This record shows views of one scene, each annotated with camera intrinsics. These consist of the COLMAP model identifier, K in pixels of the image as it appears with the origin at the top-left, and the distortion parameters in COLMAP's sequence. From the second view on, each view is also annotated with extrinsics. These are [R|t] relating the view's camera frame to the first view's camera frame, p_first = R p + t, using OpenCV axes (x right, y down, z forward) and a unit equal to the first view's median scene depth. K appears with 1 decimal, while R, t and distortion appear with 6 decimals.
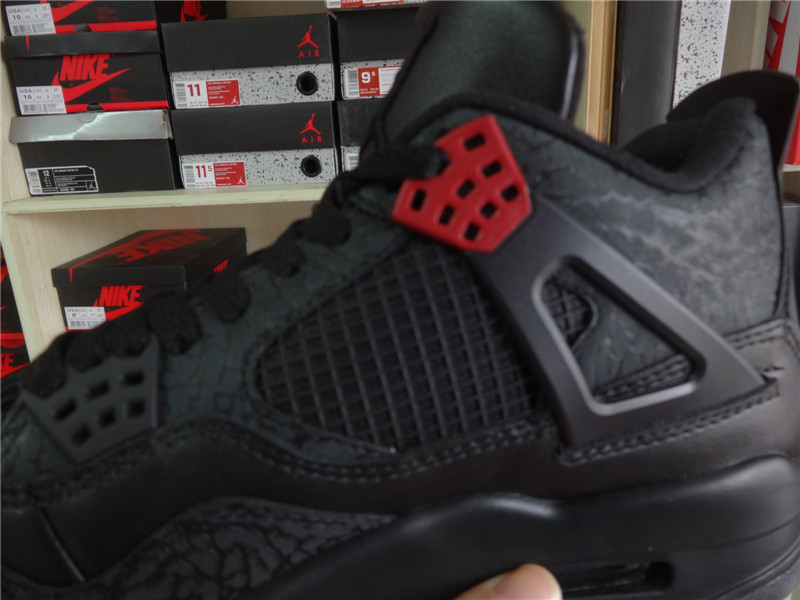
lens RADIAL K [[607.5, 0, 400.0], [0, 607.5, 300.0], [0, 0, 1]] dist [-0.000879, 0.004960]
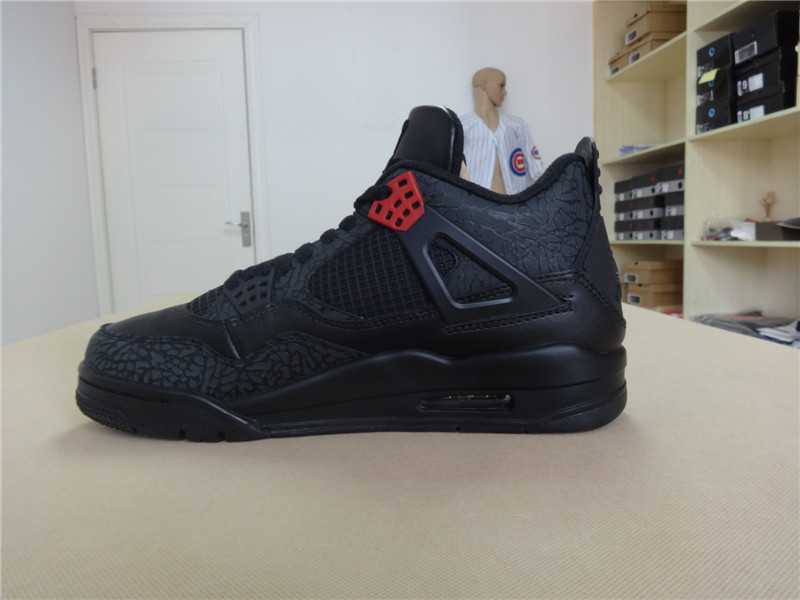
lens RADIAL K [[600.0, 0, 400.0], [0, 600.0, 300.0], [0, 0, 1]] dist [-0.001972, -0.003172]
pose [[0.950252, 0.028565, -0.310169, 0.821230], [-0.043432, 0.998209, -0.041132, 0.266851], [0.308438, 0.052557, 0.949791, -1.103134]]
